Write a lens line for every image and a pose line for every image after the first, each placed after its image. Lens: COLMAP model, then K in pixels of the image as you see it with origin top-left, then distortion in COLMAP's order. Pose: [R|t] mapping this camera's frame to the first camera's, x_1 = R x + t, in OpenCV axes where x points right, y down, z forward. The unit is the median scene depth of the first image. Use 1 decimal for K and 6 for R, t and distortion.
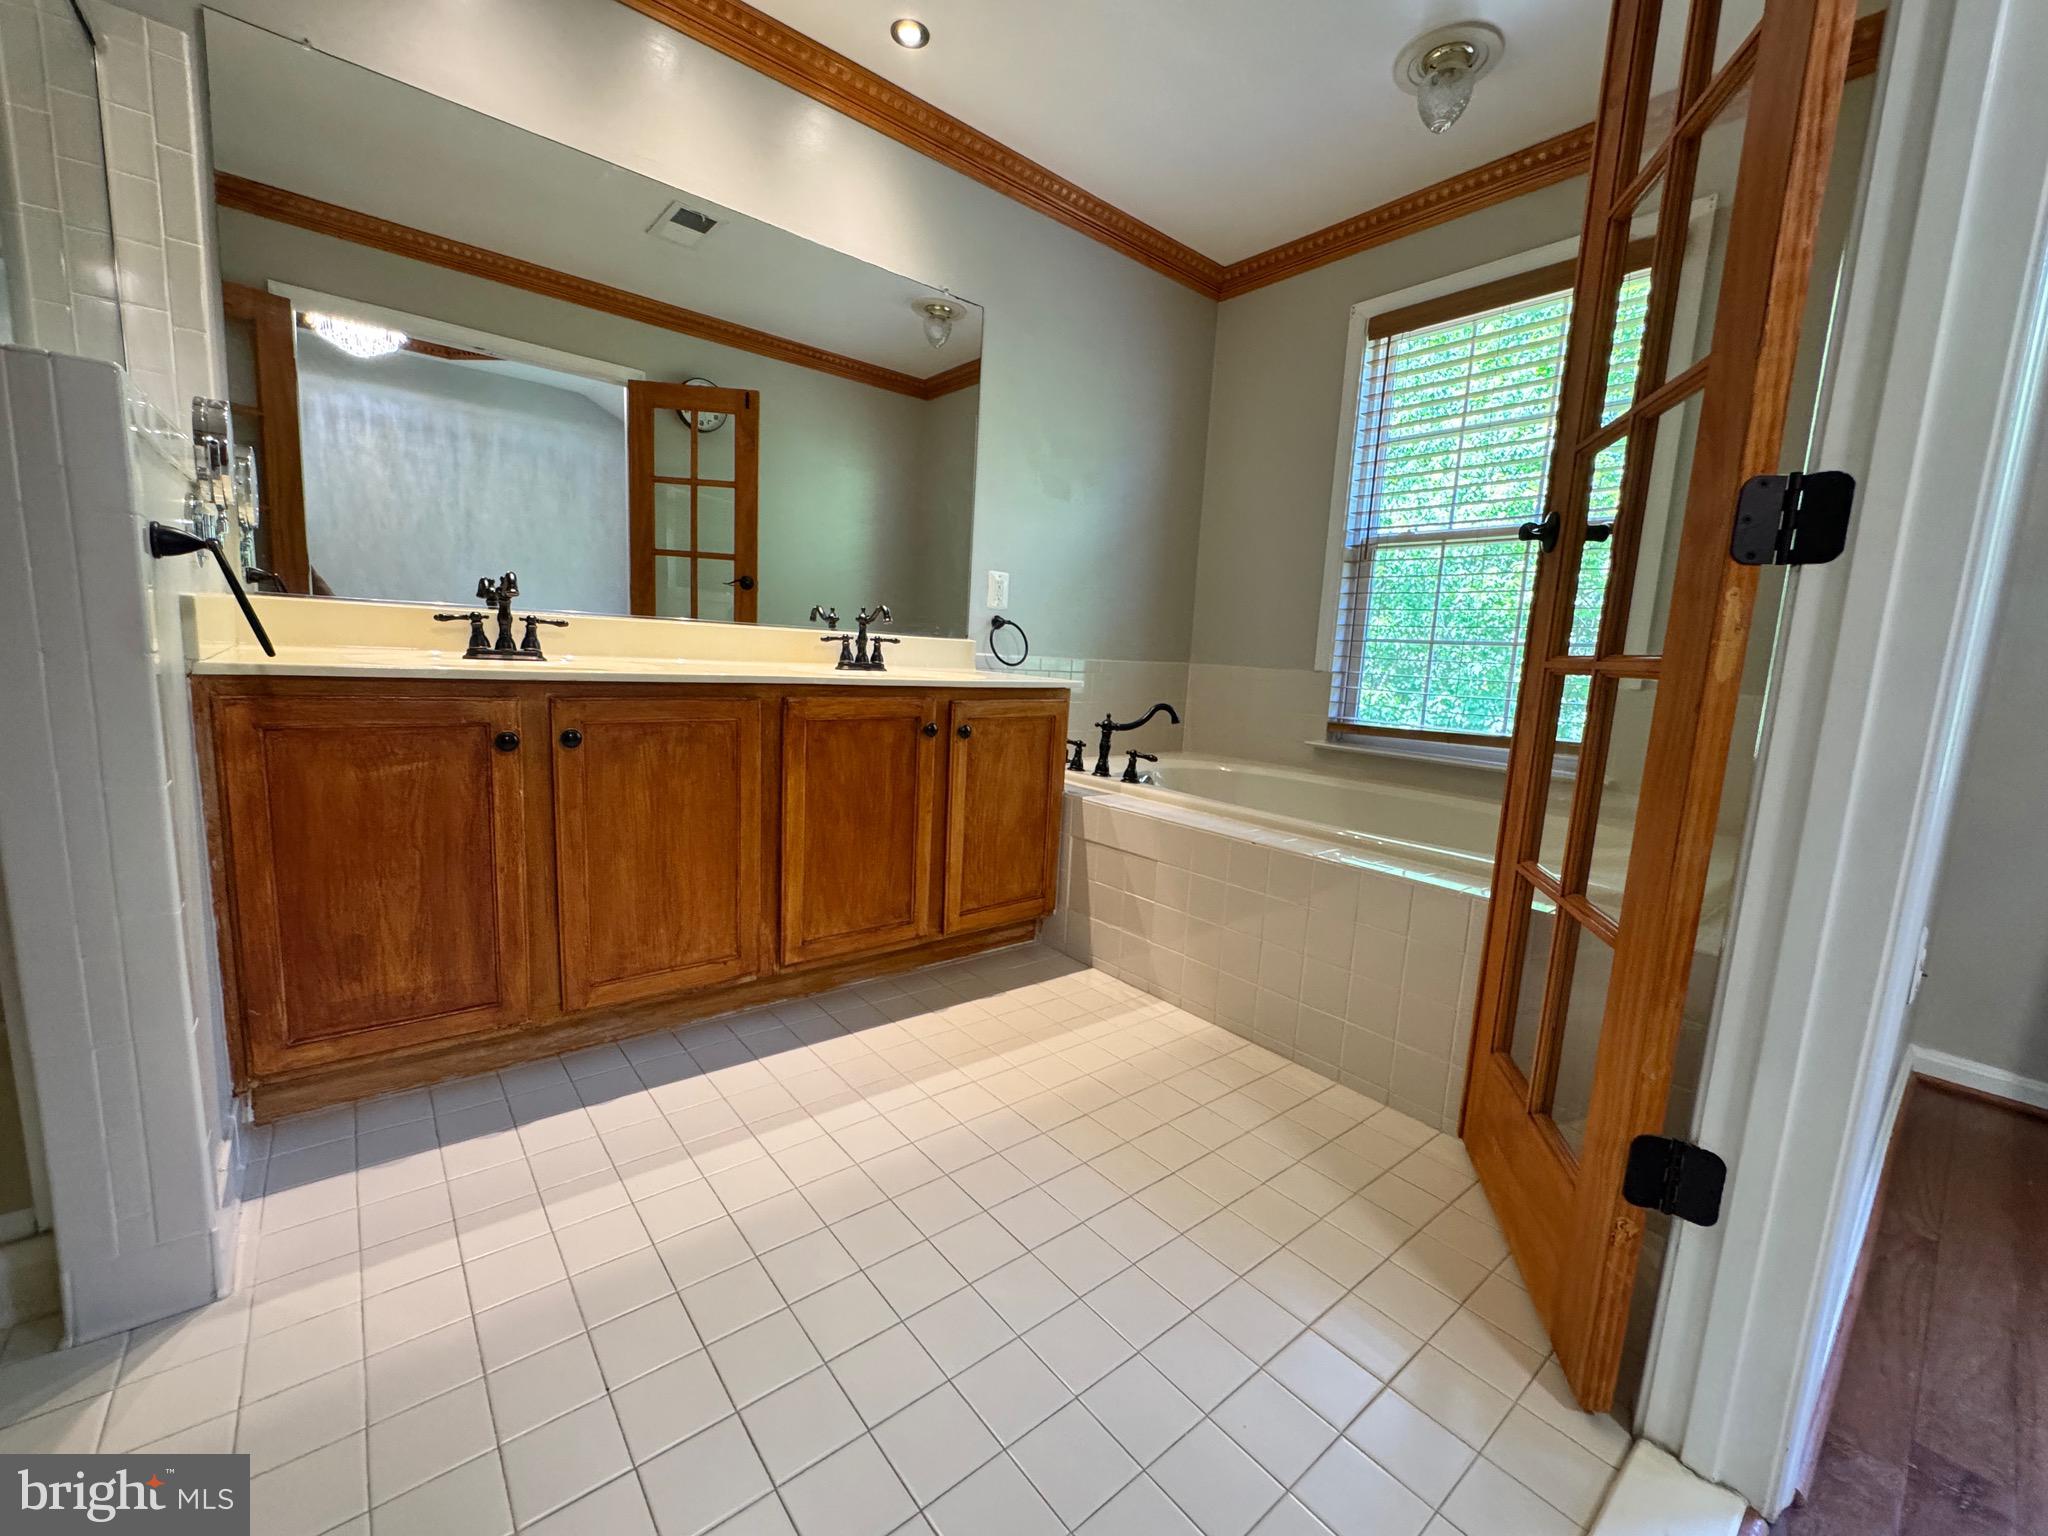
lens RADIAL K [[818.3, 0, 1019.9], [0, 818.3, 767.3], [0, 0, 1]] dist [-0.001539, -0.000516]
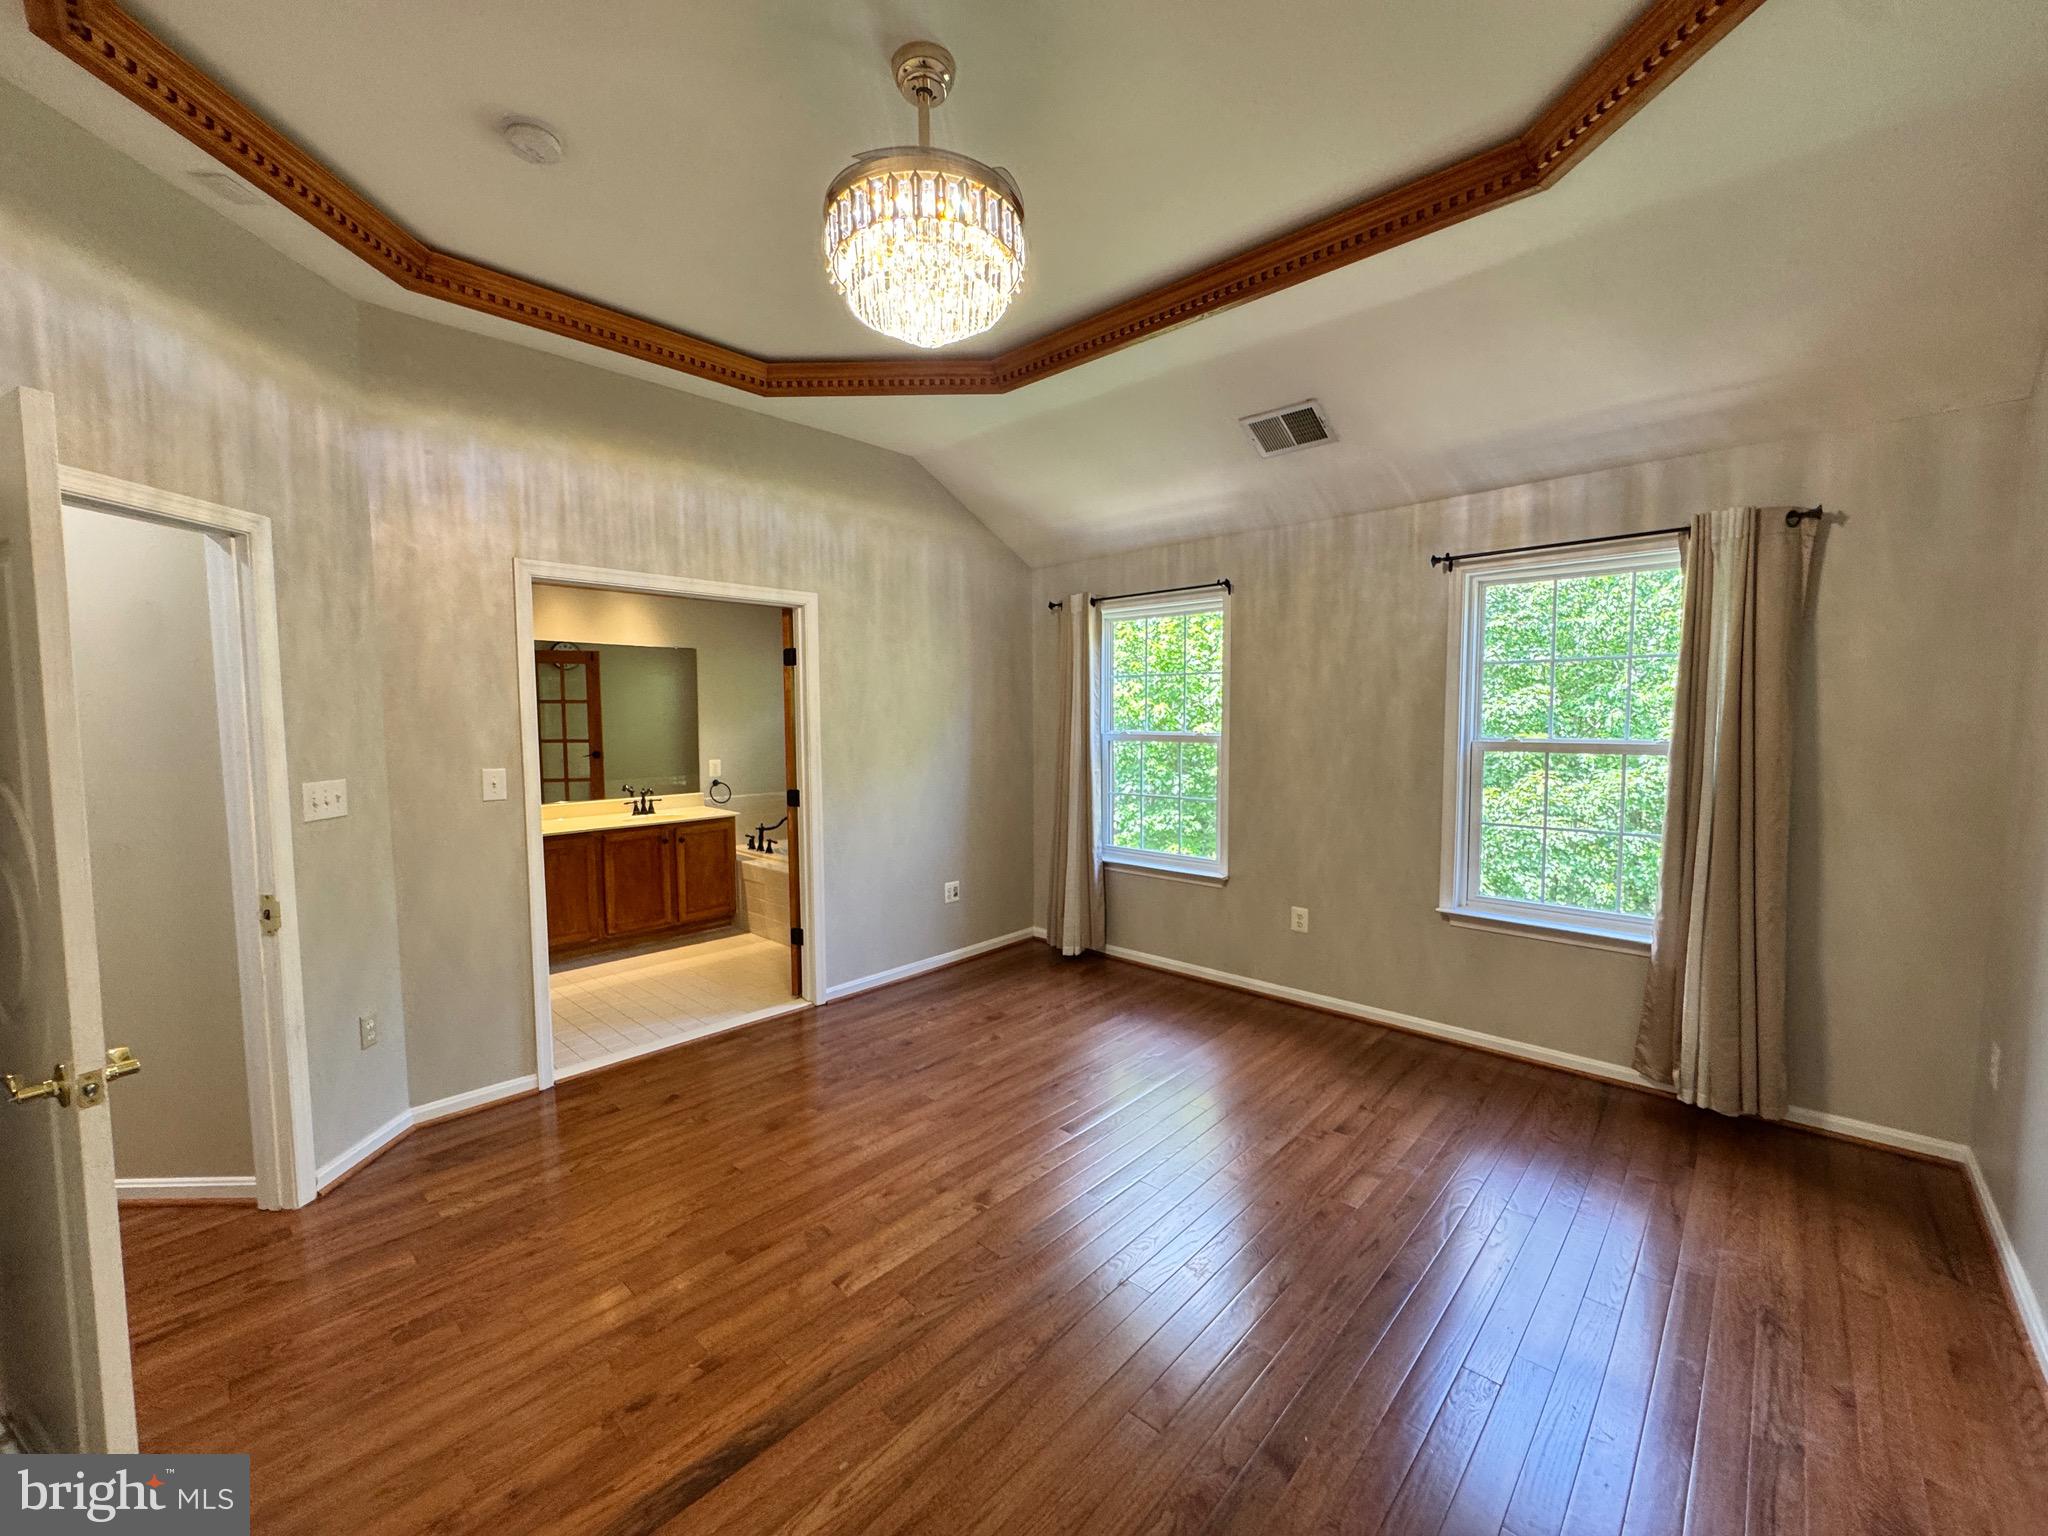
lens RADIAL K [[818.3, 0, 1026.2], [0, 818.3, 767.5], [0, 0, 1]] dist [-0.001539, -0.000516]
pose [[0.989042, -0.066449, 0.131832, 0.643347], [0.074886, 0.995380, -0.060097, -0.032962], [-0.127230, 0.069311, 0.989449, -1.601725]]
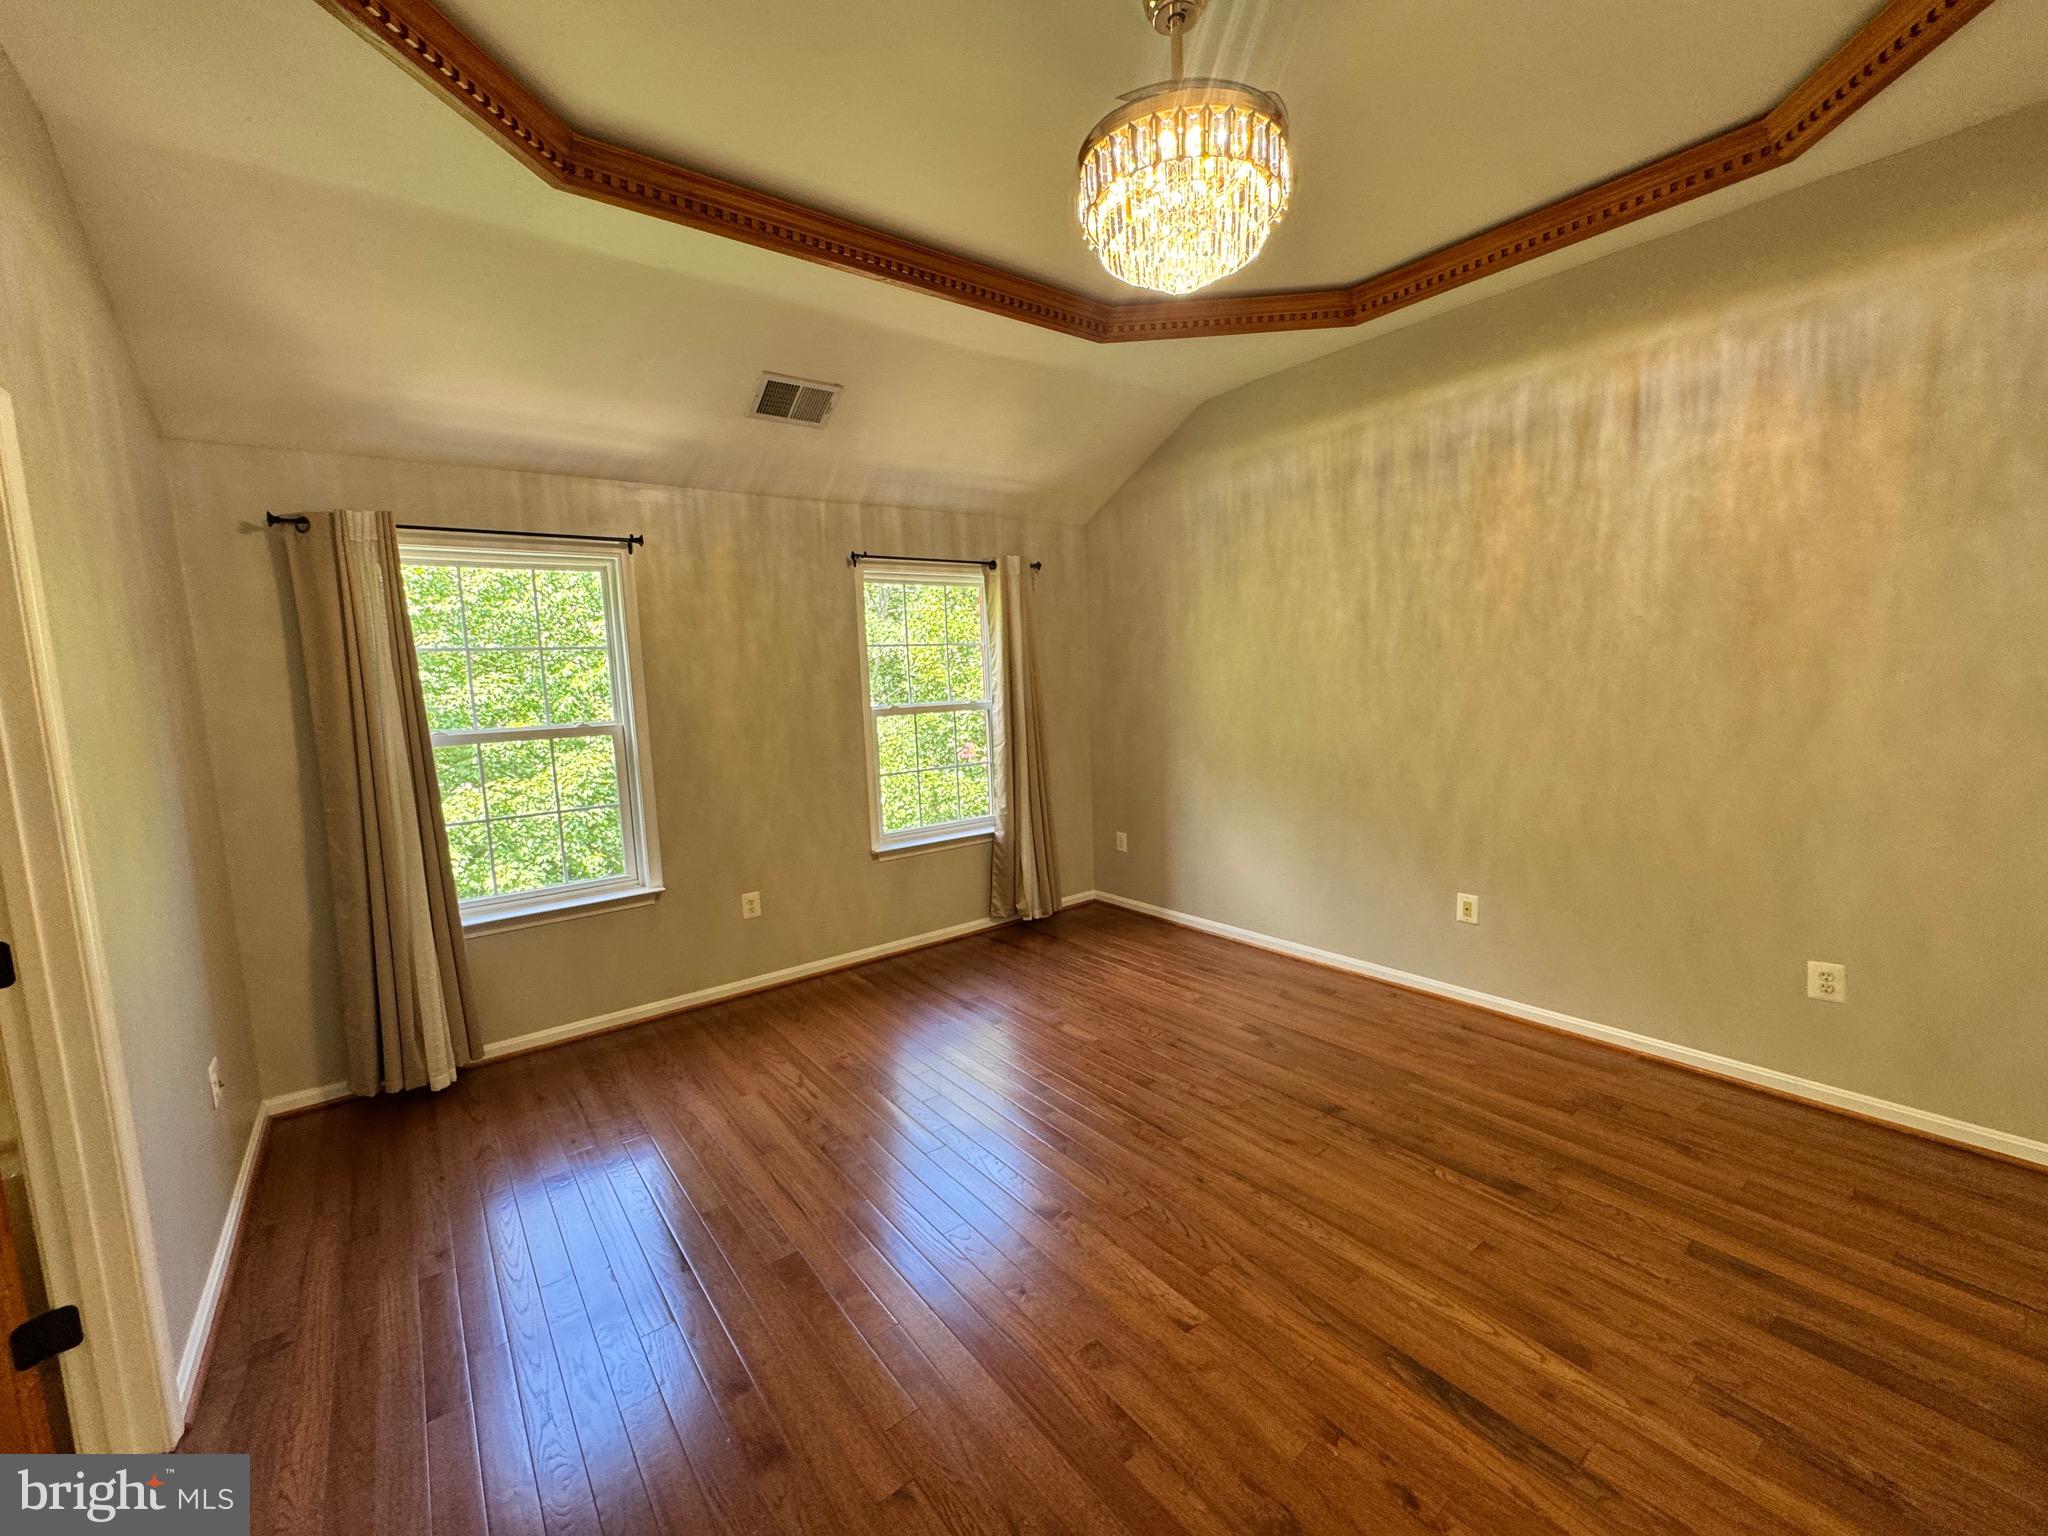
lens RADIAL K [[818.3, 0, 1017.9], [0, 818.3, 768.3], [0, 0, 1]] dist [-0.001539, -0.000516]
pose [[0.035496, -0.165389, 0.985589, -0.245286], [0.178284, 0.971439, 0.156593, -0.229121], [-0.983339, 0.170157, 0.063969, -0.541821]]
